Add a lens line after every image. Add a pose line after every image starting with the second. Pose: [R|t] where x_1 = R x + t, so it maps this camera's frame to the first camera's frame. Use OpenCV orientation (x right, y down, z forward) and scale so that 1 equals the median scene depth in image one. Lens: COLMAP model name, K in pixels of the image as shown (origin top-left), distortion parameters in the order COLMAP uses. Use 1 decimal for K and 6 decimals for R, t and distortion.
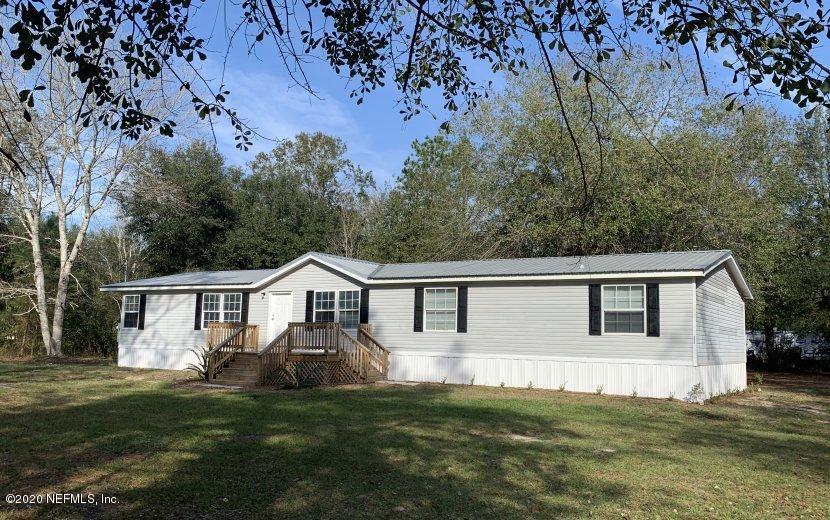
lens RADIAL K [[786.2, 0, 402.4], [0, 786.2, 226.8], [0, 0, 1]] dist [0.041810, -0.012509]
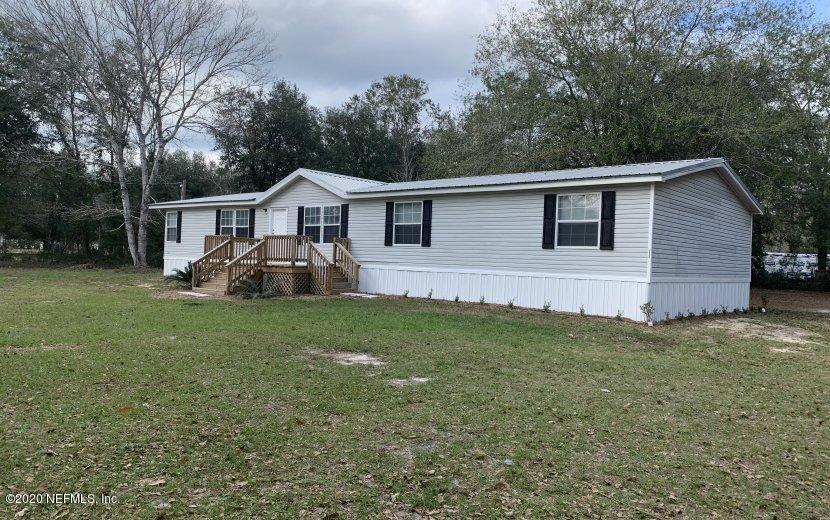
lens RADIAL K [[639.6, 0, 415.0], [0, 639.6, 260.0], [0, 0, 1]] dist [0.057428, -0.001902]
pose [[0.986861, 0.011810, -0.161140, 0.173084], [0.011363, 0.989782, 0.142134, 0.033508], [0.161172, -0.142097, 0.976643, 0.191054]]
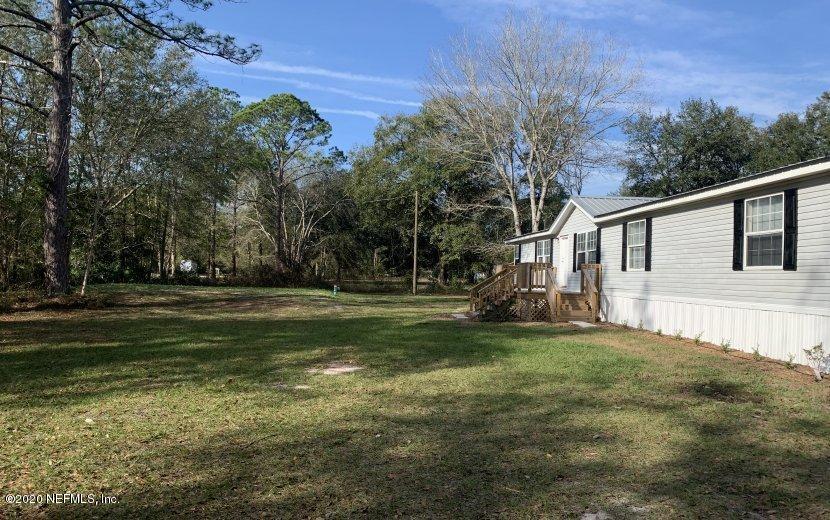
lens RADIAL K [[639.6, 0, 415.0], [0, 639.6, 260.0], [0, 0, 1]] dist [0.057428, -0.001902]
pose [[0.585246, -0.021145, -0.810580, 0.450346], [0.096095, 0.994424, 0.043440, 0.060799], [0.805141, -0.103316, 0.584015, 0.345484]]
